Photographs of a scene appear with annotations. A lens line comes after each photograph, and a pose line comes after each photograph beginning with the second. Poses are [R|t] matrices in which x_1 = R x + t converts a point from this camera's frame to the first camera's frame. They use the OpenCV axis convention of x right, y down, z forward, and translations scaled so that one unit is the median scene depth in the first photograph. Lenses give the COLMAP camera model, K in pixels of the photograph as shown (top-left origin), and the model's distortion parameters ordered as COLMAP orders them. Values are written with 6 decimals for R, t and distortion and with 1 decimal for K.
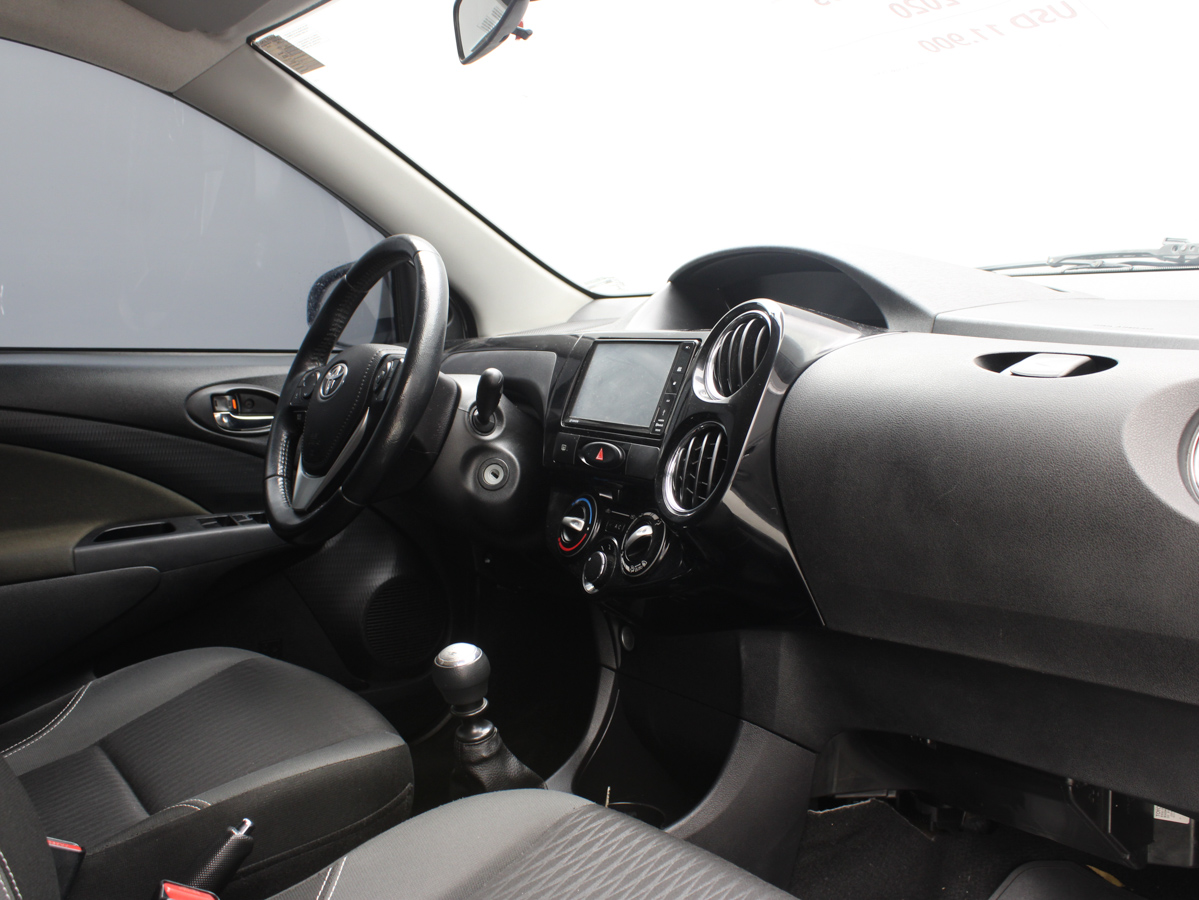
lens RADIAL K [[1218.5, 0, 599.5], [0, 1218.5, 450.0], [0, 0, 1]] dist [-0.175071, 0.189367]
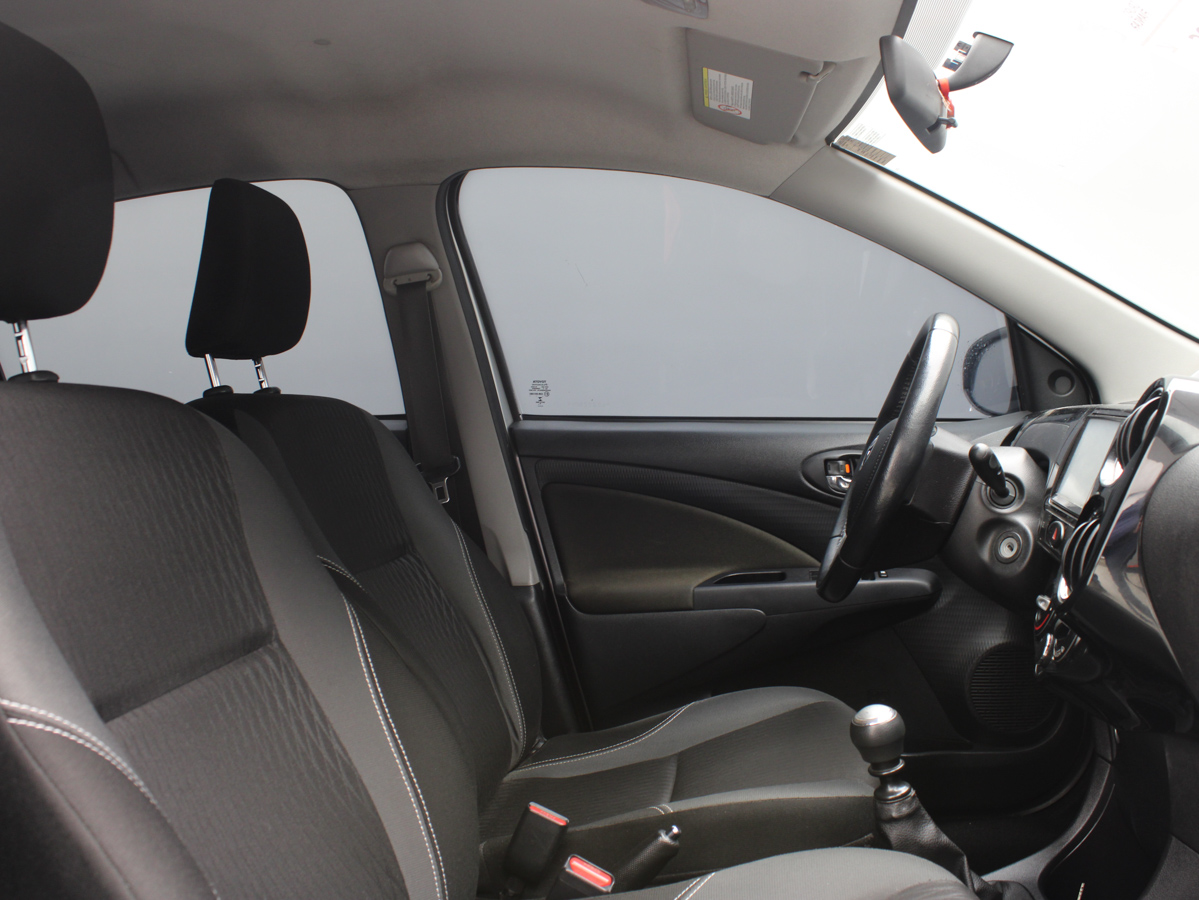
lens RADIAL K [[1218.5, 0, 599.5], [0, 1218.5, 450.0], [0, 0, 1]] dist [-0.175071, 0.189367]
pose [[0.743501, 0.014518, -0.668578, 0.325494], [-0.043202, 0.998719, -0.026357, -0.019959], [0.667338, 0.048481, 0.743175, 0.037721]]
